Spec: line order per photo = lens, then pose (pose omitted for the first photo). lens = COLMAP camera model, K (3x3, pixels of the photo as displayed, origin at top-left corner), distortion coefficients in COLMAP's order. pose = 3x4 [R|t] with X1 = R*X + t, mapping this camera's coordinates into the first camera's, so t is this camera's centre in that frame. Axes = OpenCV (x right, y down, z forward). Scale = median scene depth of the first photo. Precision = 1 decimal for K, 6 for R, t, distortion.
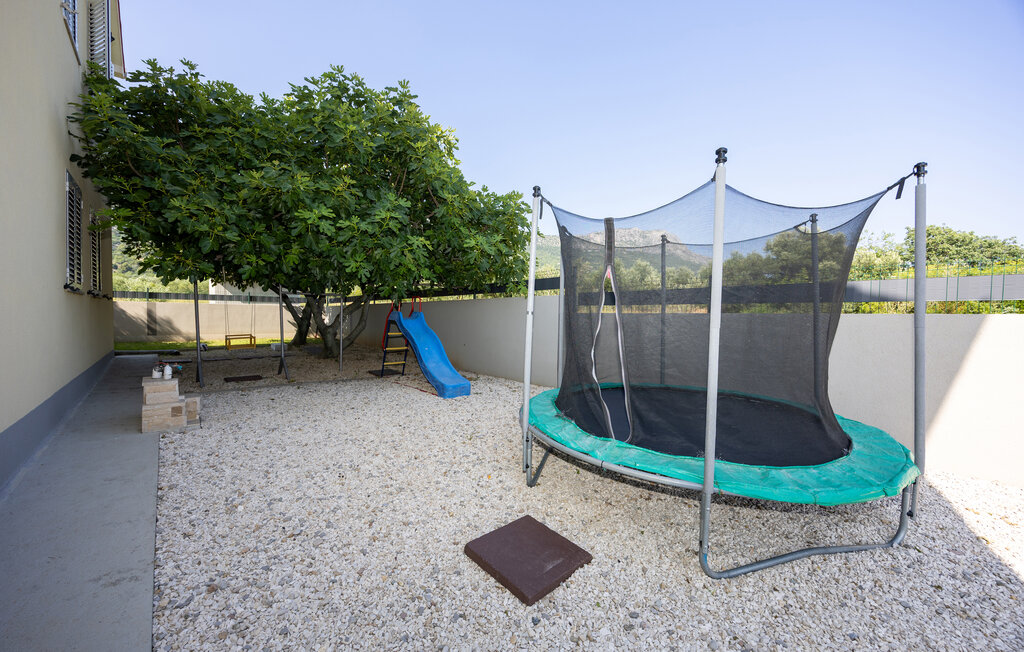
lens RADIAL K [[380.7, 0, 512.0], [0, 380.7, 326.0], [0, 0, 1]] dist [-0.000171, 0.000019]
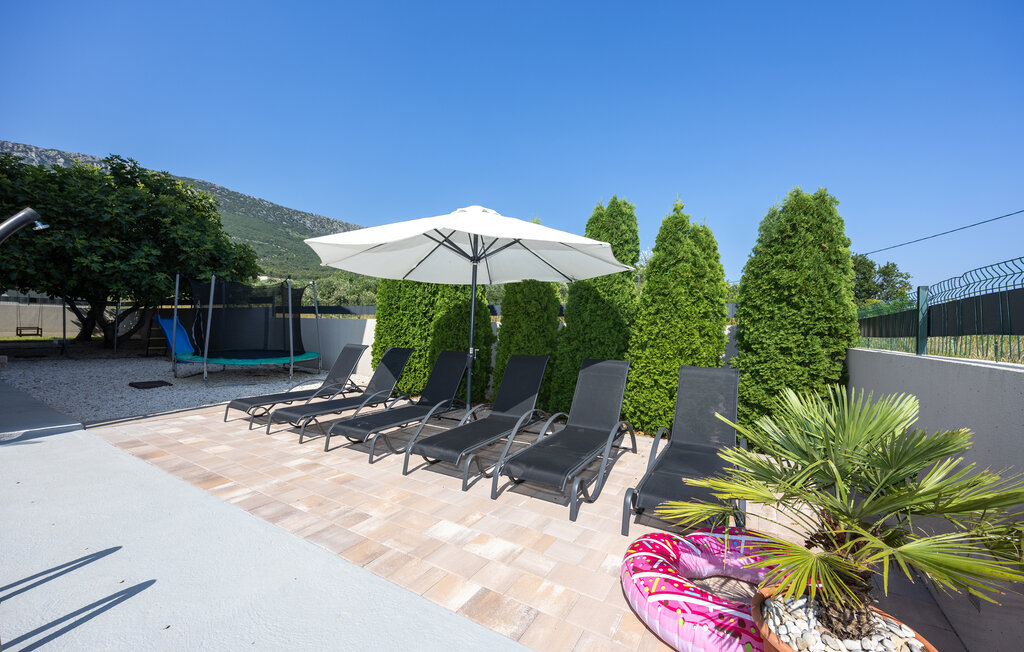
lens RADIAL K [[411.7, 0, 512.0], [0, 411.7, 326.0], [0, 0, 1]] dist [-0.000066, -0.000147]
pose [[0.960961, 0.017084, 0.276155, 0.767945], [-0.010516, 0.999626, -0.025248, 0.043755], [-0.276483, 0.021358, 0.960781, -1.245530]]
